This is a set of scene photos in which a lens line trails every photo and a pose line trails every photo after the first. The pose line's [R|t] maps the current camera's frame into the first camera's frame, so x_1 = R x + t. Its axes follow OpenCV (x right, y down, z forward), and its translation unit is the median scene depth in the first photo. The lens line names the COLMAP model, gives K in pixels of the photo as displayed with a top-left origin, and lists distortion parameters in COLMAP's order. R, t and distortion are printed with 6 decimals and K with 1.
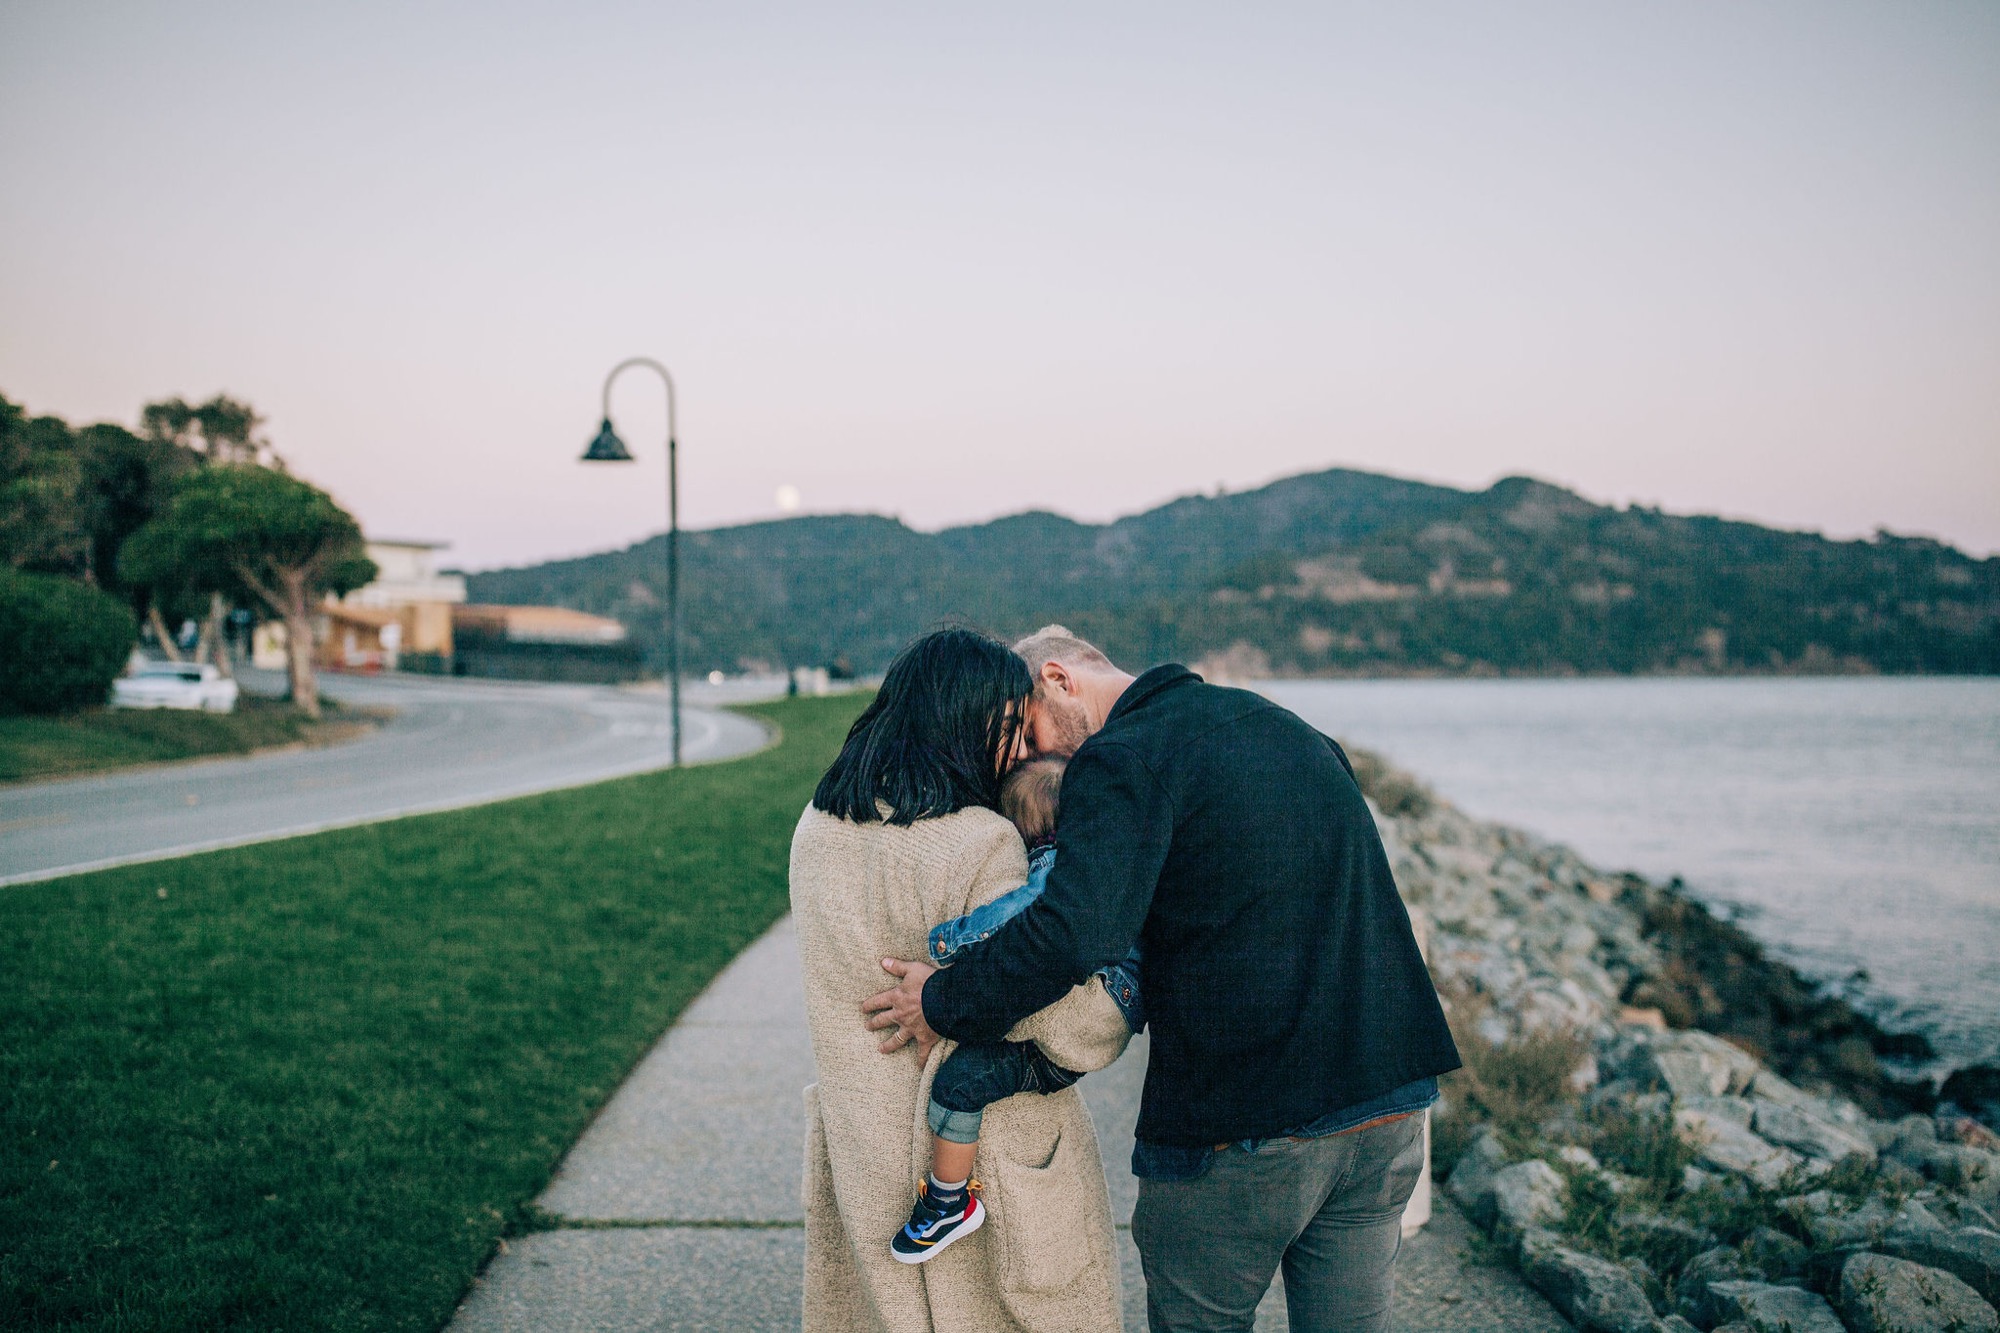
lens RADIAL K [[1933.7, 0, 1000.0], [0, 1933.7, 666.5], [0, 0, 1]] dist [-0.006967, -0.001465]
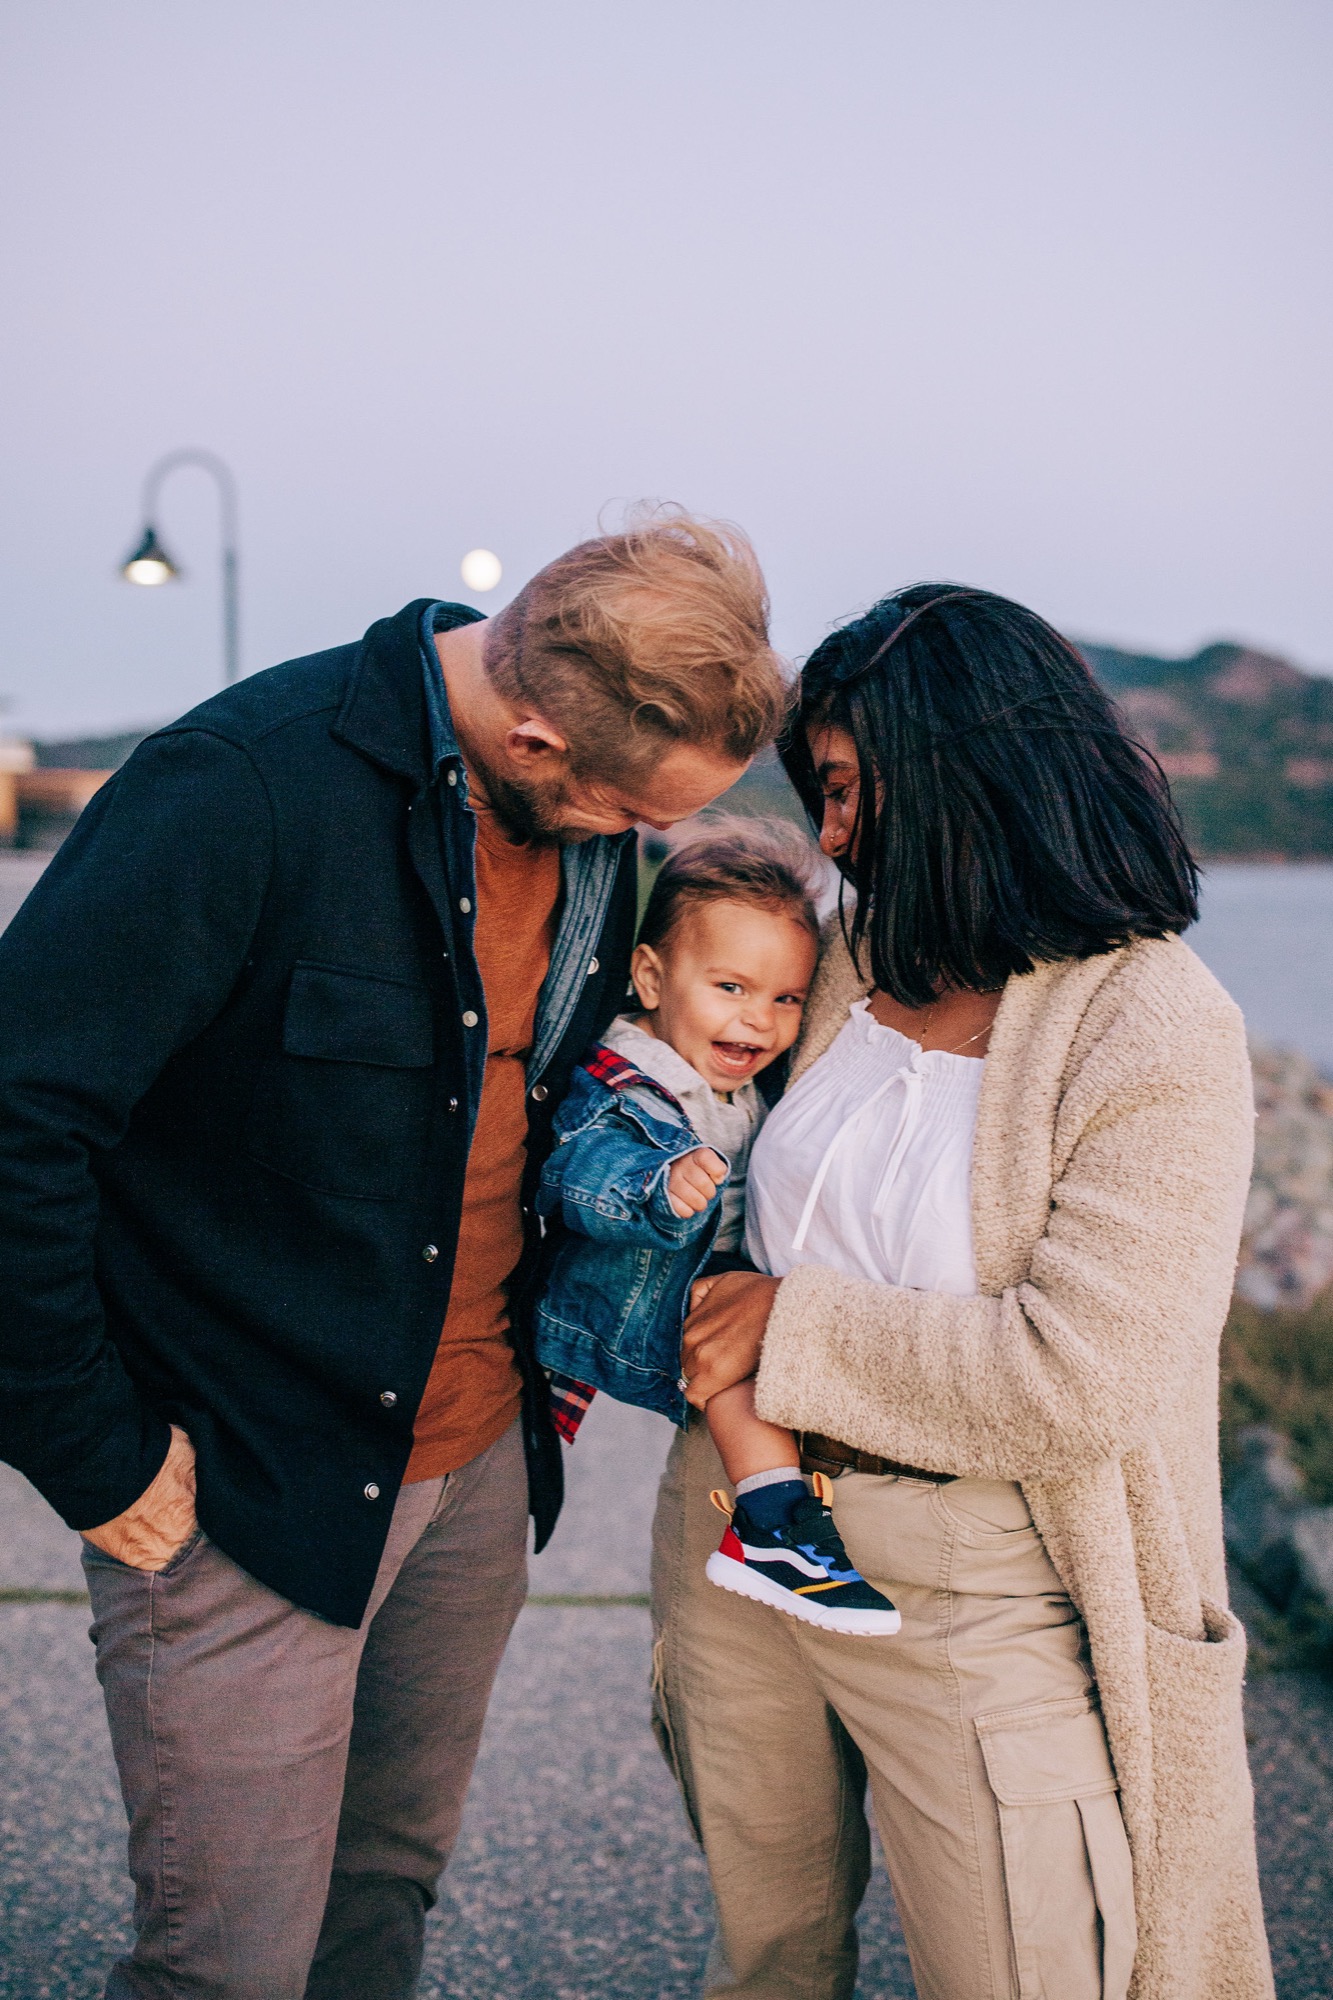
lens RADIAL K [[1933.7, 0, 666.5], [0, 1933.7, 1000.0], [0, 0, 1]] dist [-0.006967, -0.001465]
pose [[0.999990, 0.002291, -0.003751, 0.014070], [-0.002050, 0.998012, 0.062993, 0.014259], [0.003888, -0.062984, 0.998007, 0.111612]]
